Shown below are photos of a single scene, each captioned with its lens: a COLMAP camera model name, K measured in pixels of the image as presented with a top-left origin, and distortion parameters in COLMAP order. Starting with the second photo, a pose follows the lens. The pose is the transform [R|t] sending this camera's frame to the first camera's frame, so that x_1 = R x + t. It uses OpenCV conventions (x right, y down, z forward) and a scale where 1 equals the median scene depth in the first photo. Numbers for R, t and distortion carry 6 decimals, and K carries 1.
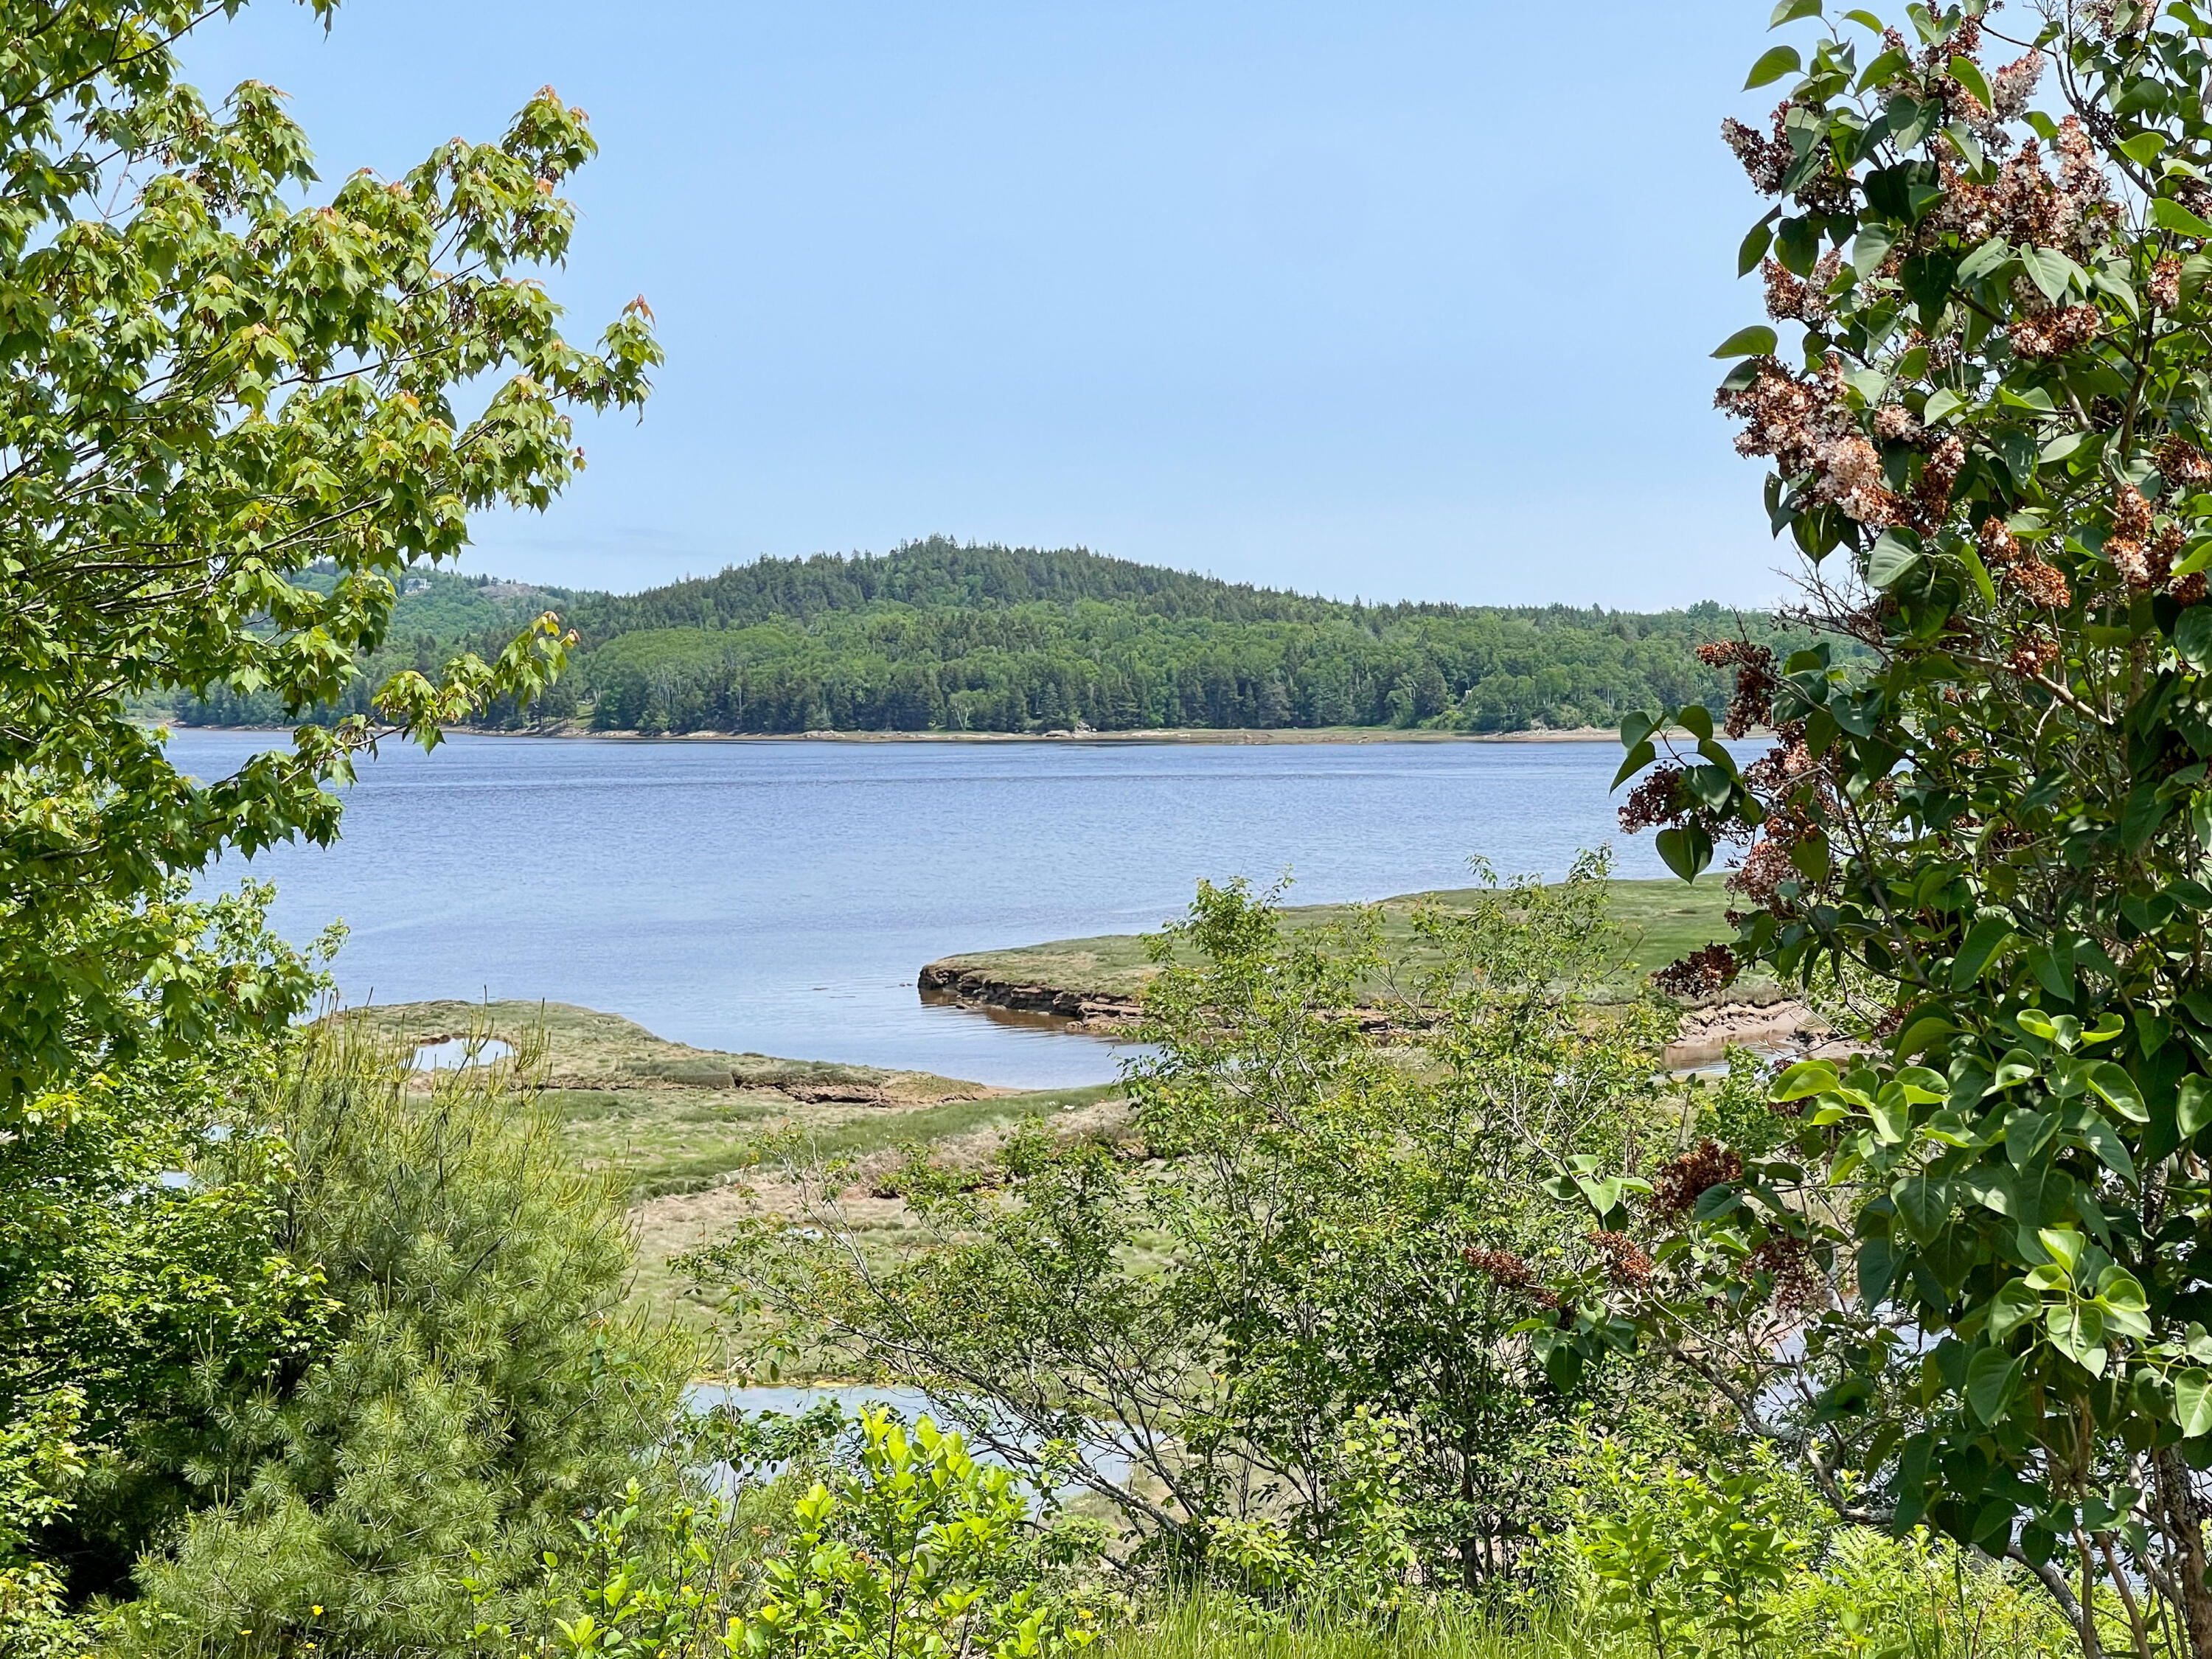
lens RADIAL K [[4113.9, 0, 1106.8], [0, 4113.9, 830.8], [0, 0, 1]] dist [0.041673, 0.000000]
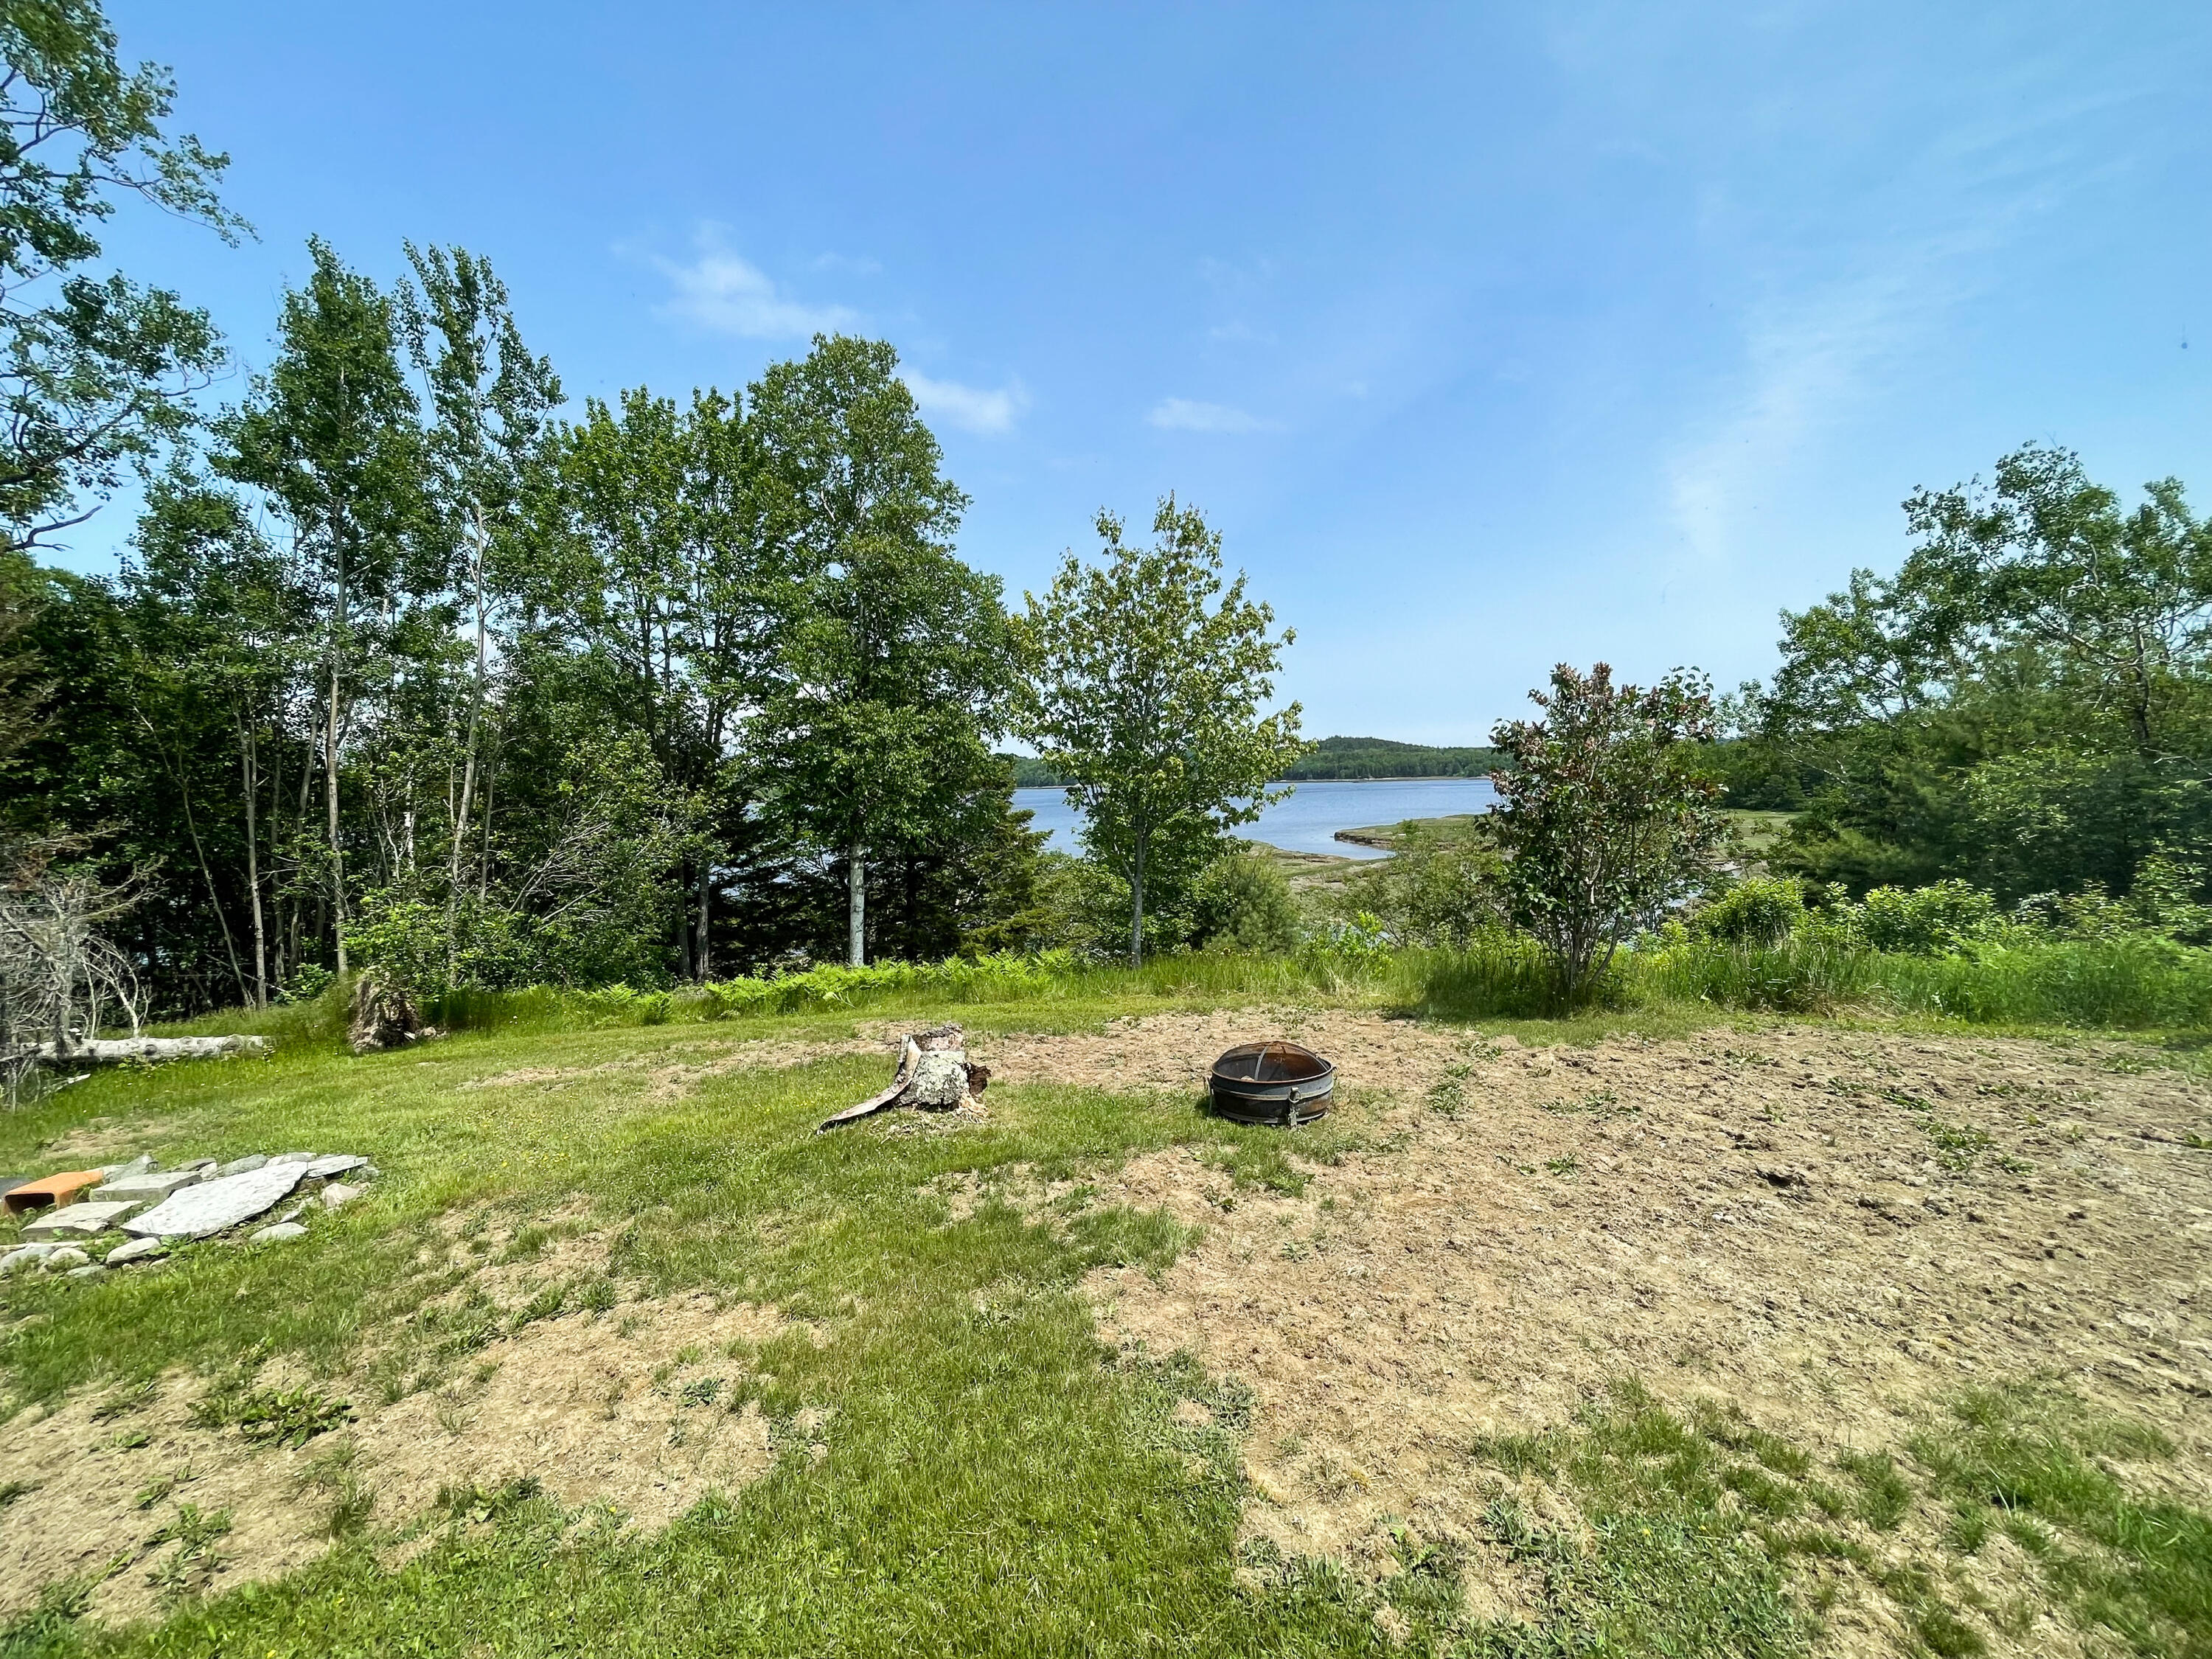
lens RADIAL K [[892.1, 0, 1089.1], [0, 892.1, 822.5], [0, 0, 1]] dist [0.001313, 0.000017]
pose [[0.951707, -0.002379, -0.307000, -0.009943], [0.009509, 0.999719, 0.021731, -0.013363], [0.306862, -0.023601, 0.951461, -0.179122]]
